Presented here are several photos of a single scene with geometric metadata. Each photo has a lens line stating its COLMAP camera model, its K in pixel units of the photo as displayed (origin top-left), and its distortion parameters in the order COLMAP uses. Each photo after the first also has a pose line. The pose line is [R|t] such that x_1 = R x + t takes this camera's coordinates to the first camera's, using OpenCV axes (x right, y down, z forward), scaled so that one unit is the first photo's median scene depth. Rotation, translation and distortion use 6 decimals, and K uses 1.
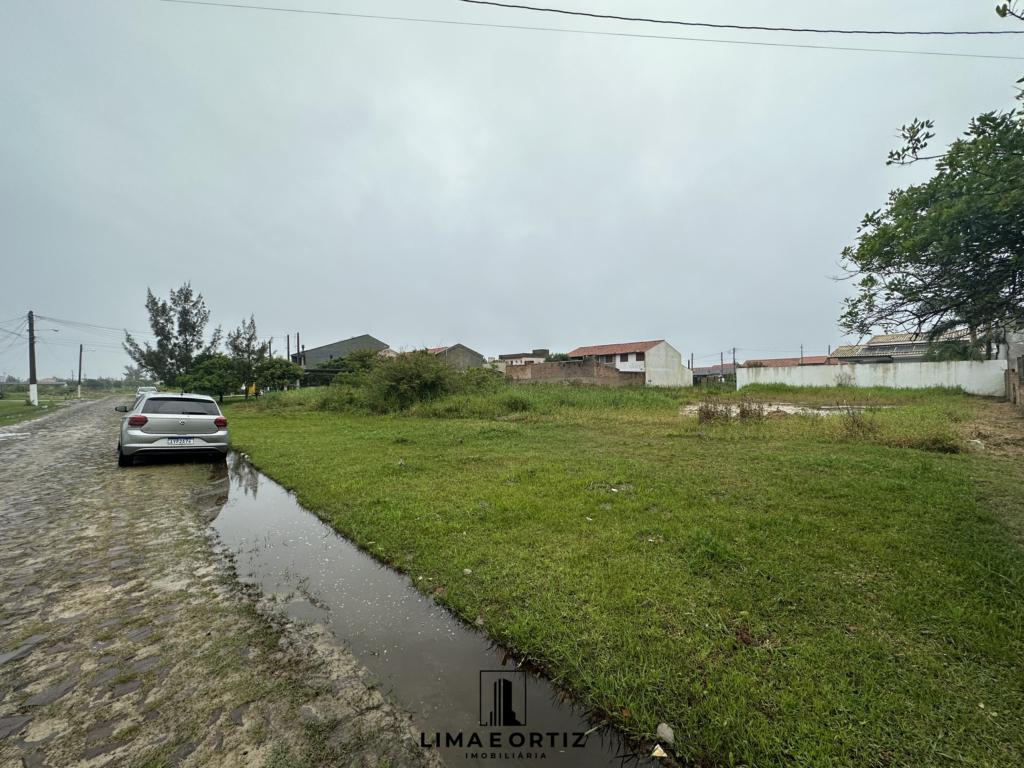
lens RADIAL K [[407.7, 0, 512.4], [0, 407.7, 381.3], [0, 0, 1]] dist [0.000365, -0.000052]
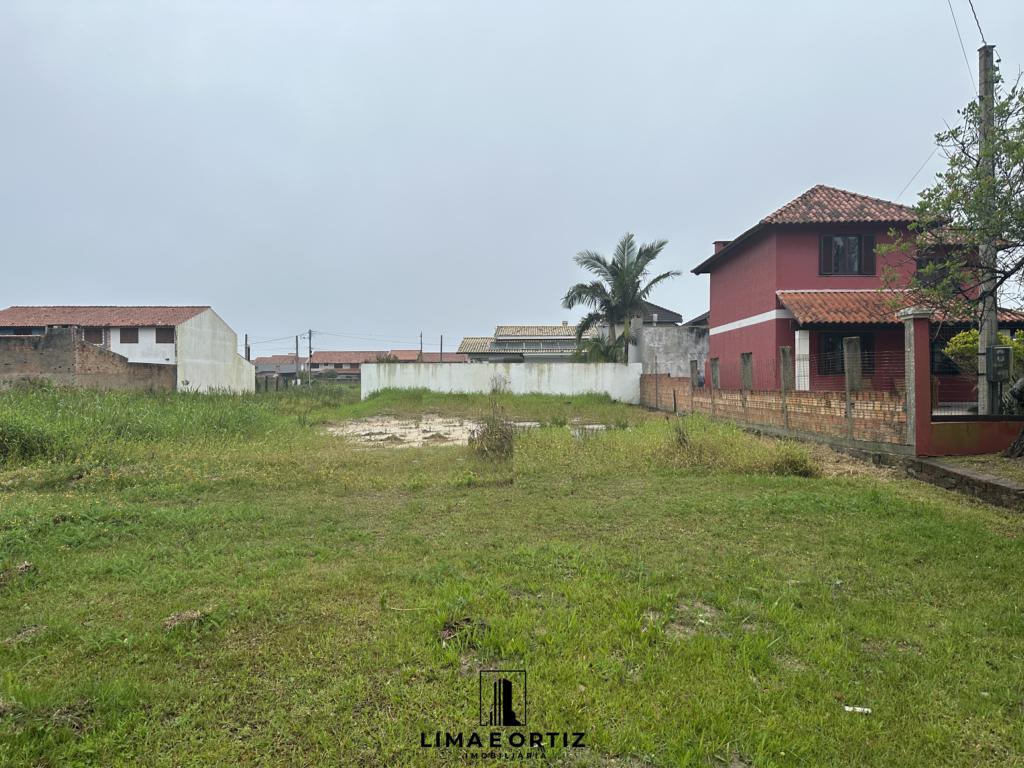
lens RADIAL K [[712.1, 0, 509.9], [0, 712.1, 382.9], [0, 0, 1]] dist [0.106111, -0.140146]
pose [[0.685123, 0.009546, 0.728365, -0.095244], [-0.008825, 0.999950, -0.004805, 0.000523], [-0.728374, -0.003135, 0.685173, 0.116251]]
